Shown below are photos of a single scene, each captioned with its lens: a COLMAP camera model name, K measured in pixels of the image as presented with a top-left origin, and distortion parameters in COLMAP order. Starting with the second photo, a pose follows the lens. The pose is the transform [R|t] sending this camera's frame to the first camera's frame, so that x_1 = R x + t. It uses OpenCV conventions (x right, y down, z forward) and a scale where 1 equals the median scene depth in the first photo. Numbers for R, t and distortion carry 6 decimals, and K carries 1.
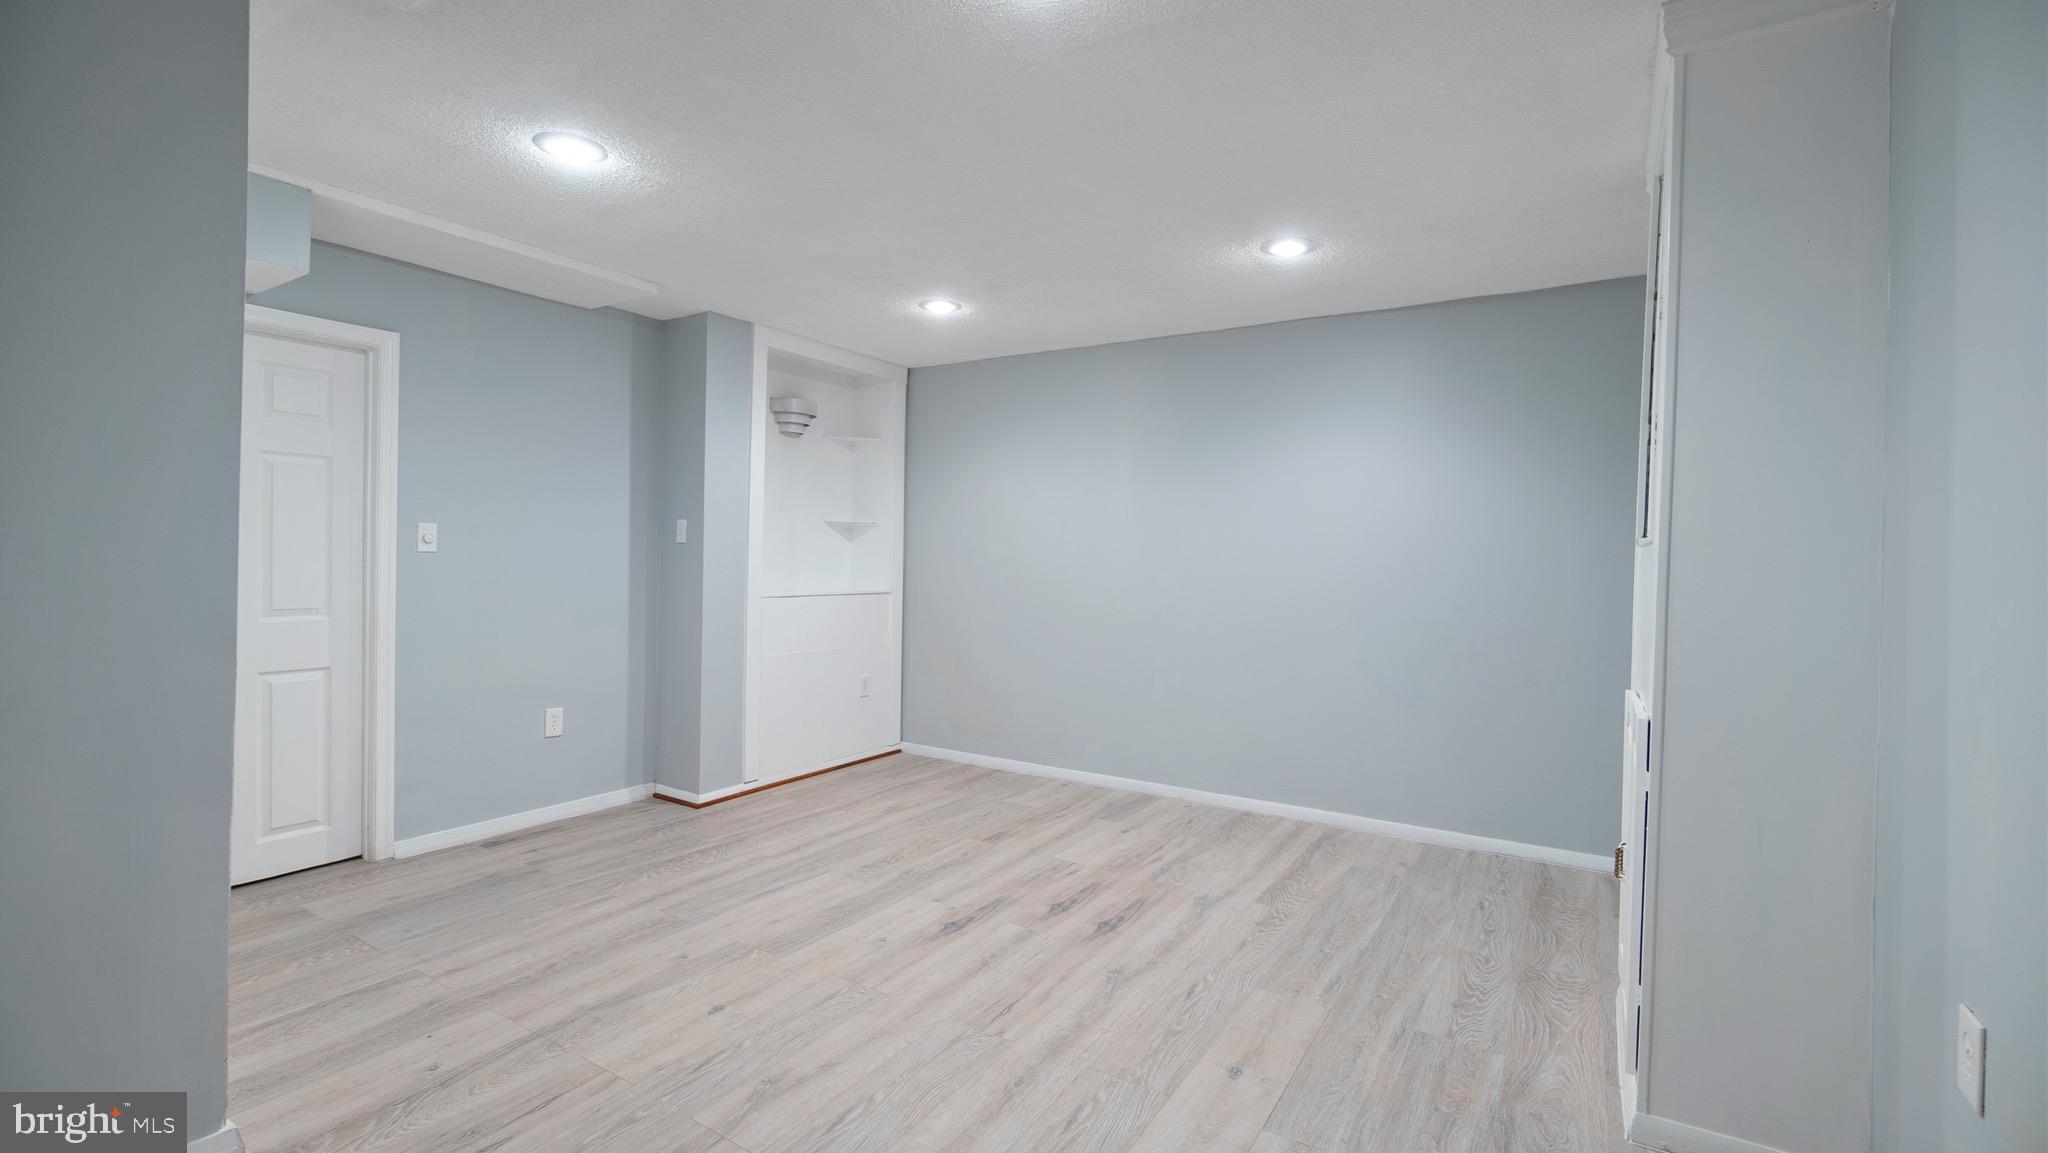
lens RADIAL K [[894.8, 0, 1024.0], [0, 894.8, 576.5], [0, 0, 1]] dist [0.000249, 0.000048]
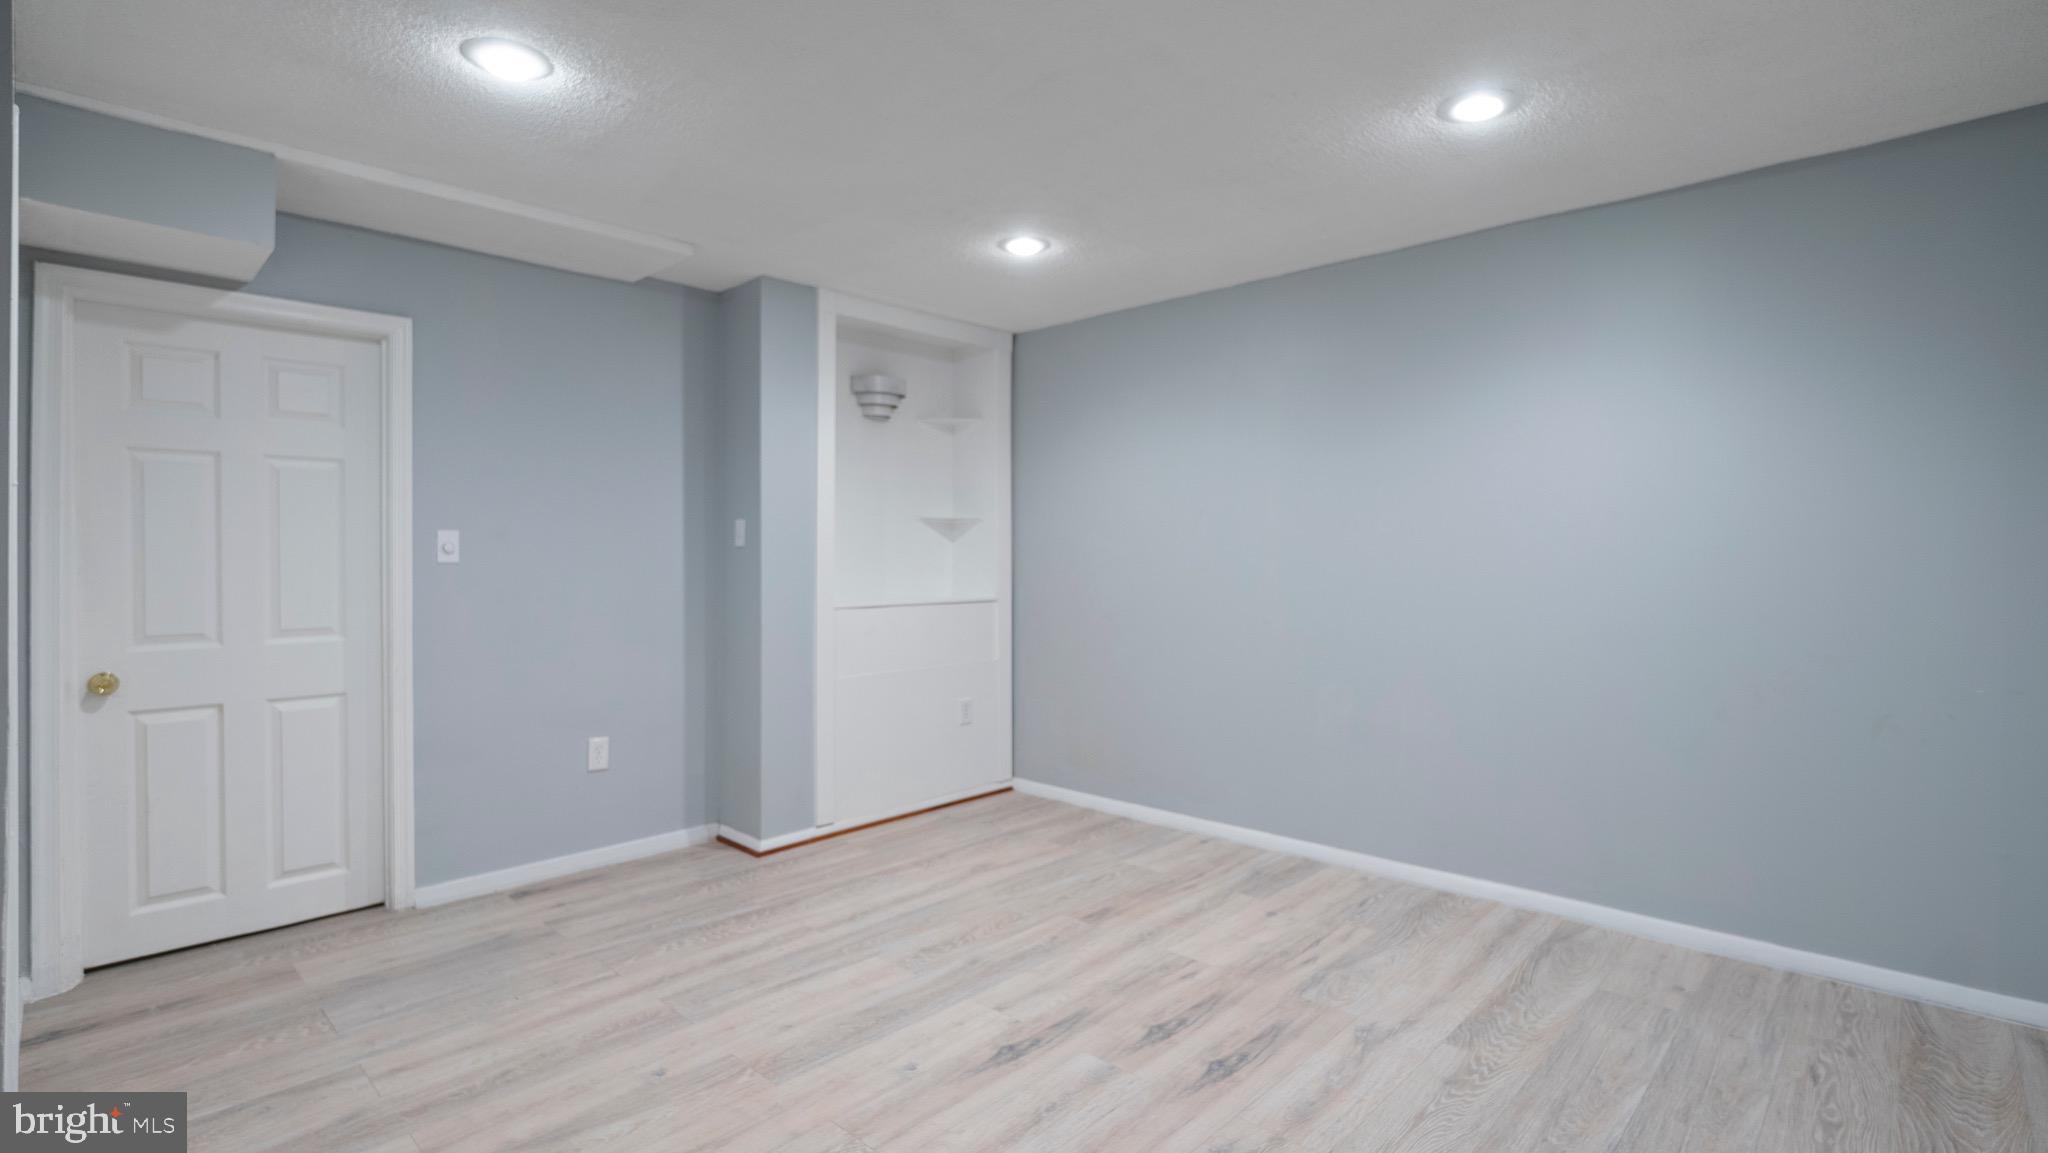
lens RADIAL K [[959.4, 0, 1020.6], [0, 959.4, 569.6], [0, 0, 1]] dist [-0.011878, 0.005070]
pose [[0.980369, -0.017208, -0.196417, 0.083820], [0.015482, 0.999827, -0.010318, -0.002334], [0.196561, 0.007075, 0.980466, 0.195505]]
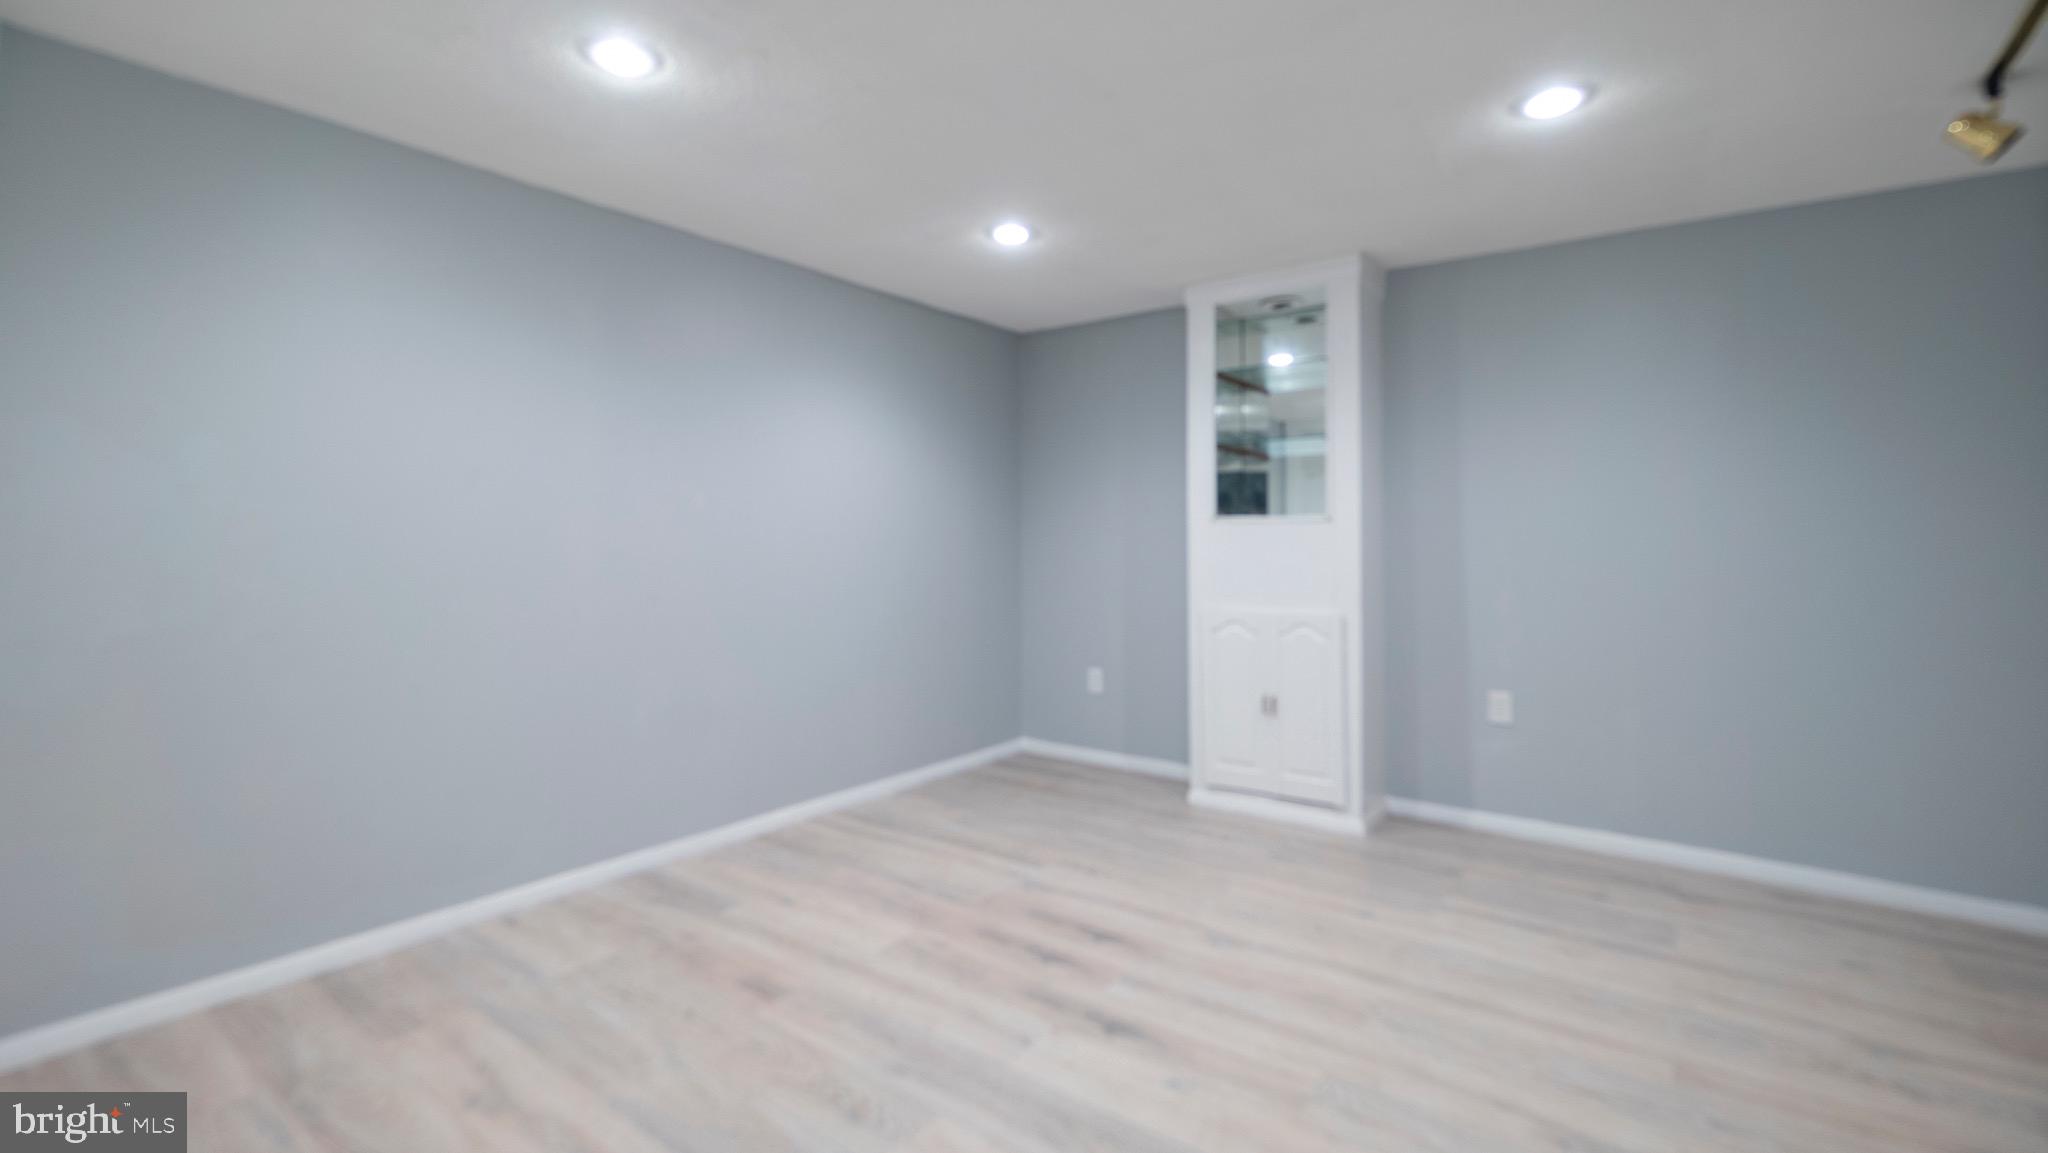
lens RADIAL K [[909.7, 0, 1023.2], [0, 909.7, 546.0], [0, 0, 1]] dist [0.000680, 0.000066]
pose [[0.068130, -0.025148, 0.997359, -0.742992], [0.017128, 0.999564, 0.024033, -0.025501], [-0.997529, 0.015446, 0.068531, 0.916772]]
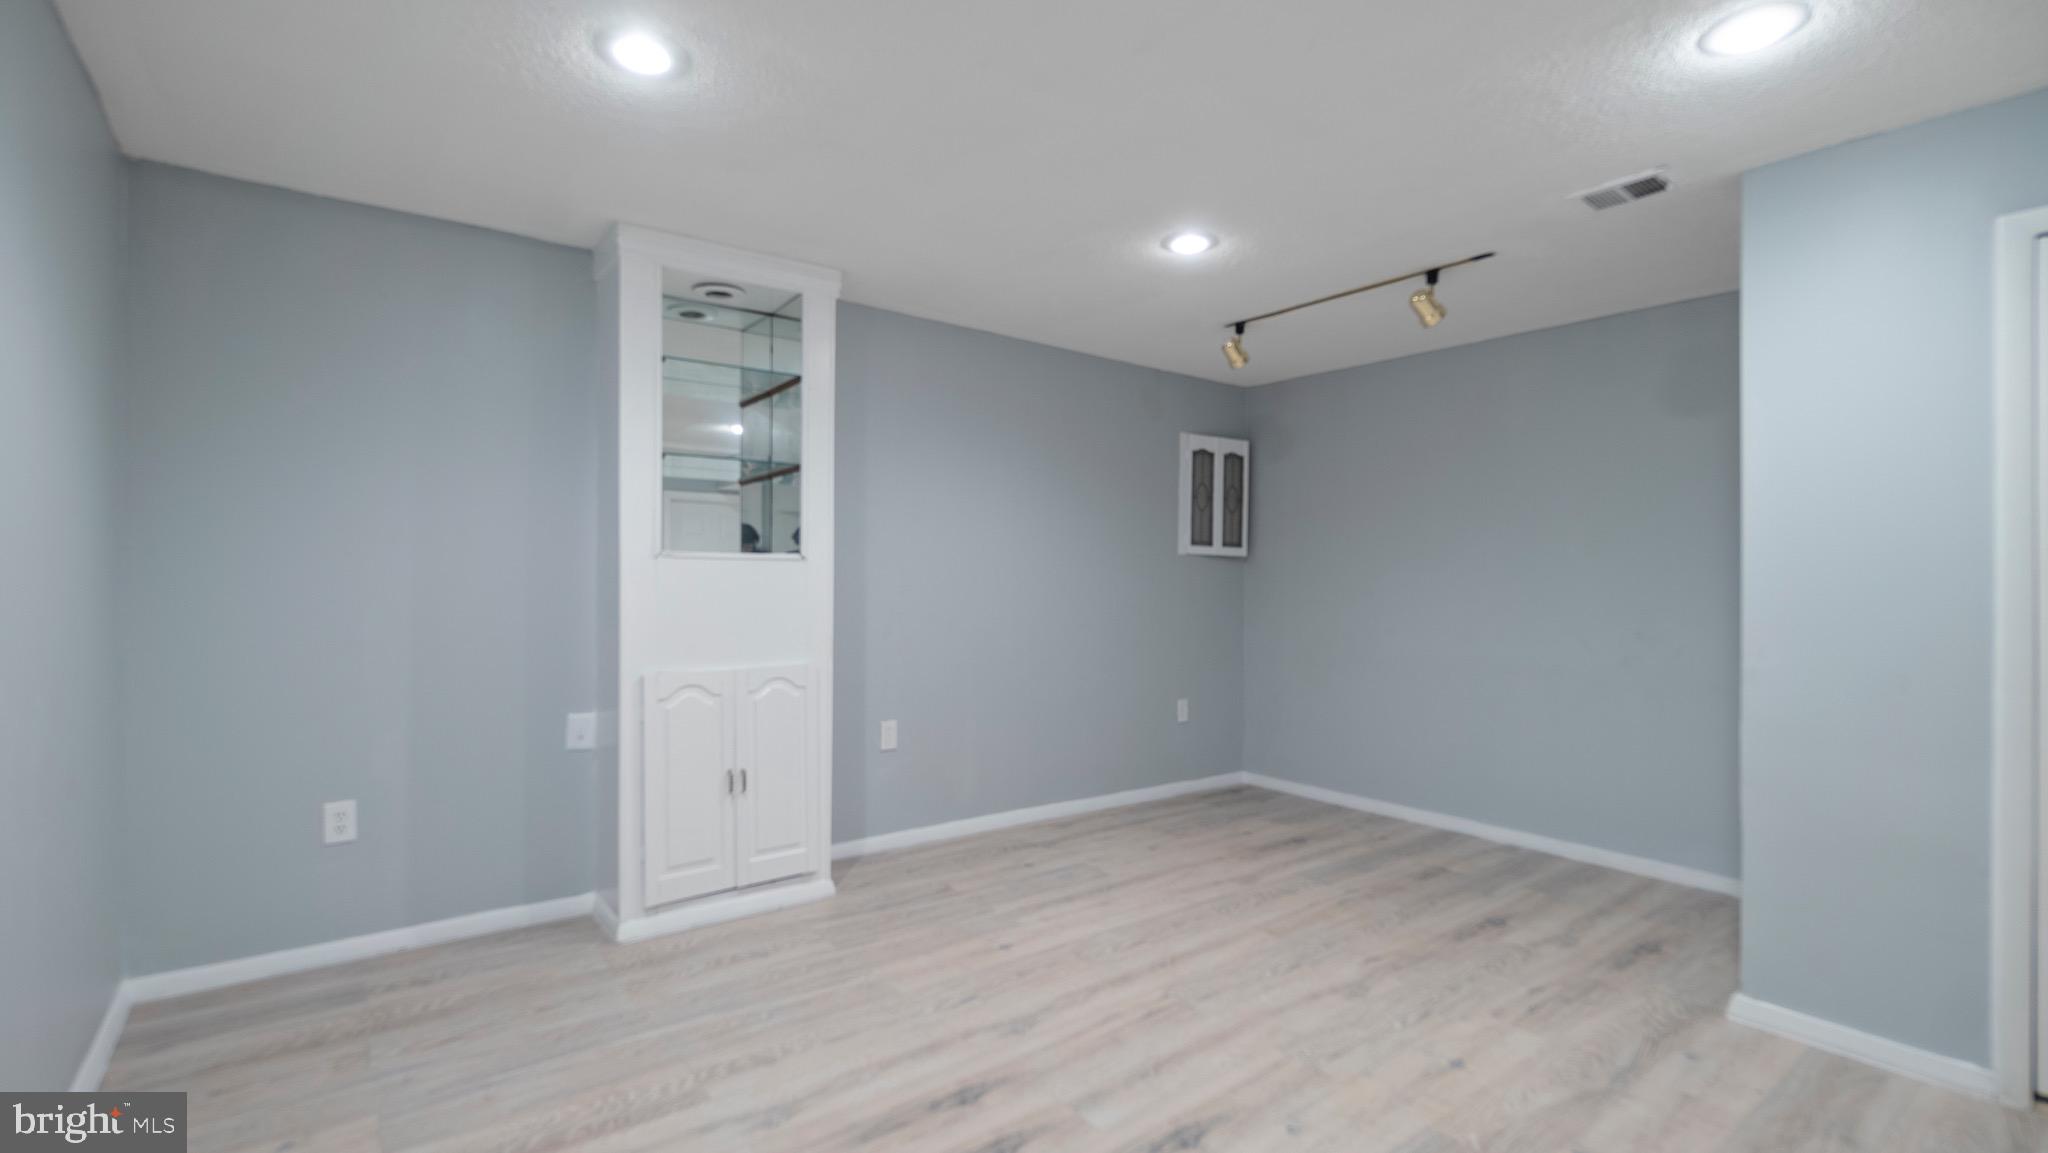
lens RADIAL K [[902.2, 0, 1035.2], [0, 902.2, 587.7], [0, 0, 1]] dist [-0.000245, -0.000003]
pose [[-0.942845, -0.027896, 0.332063, -0.165073], [-0.018062, 0.999303, 0.032664, -0.029604], [-0.332743, 0.024799, -0.942692, 1.484209]]
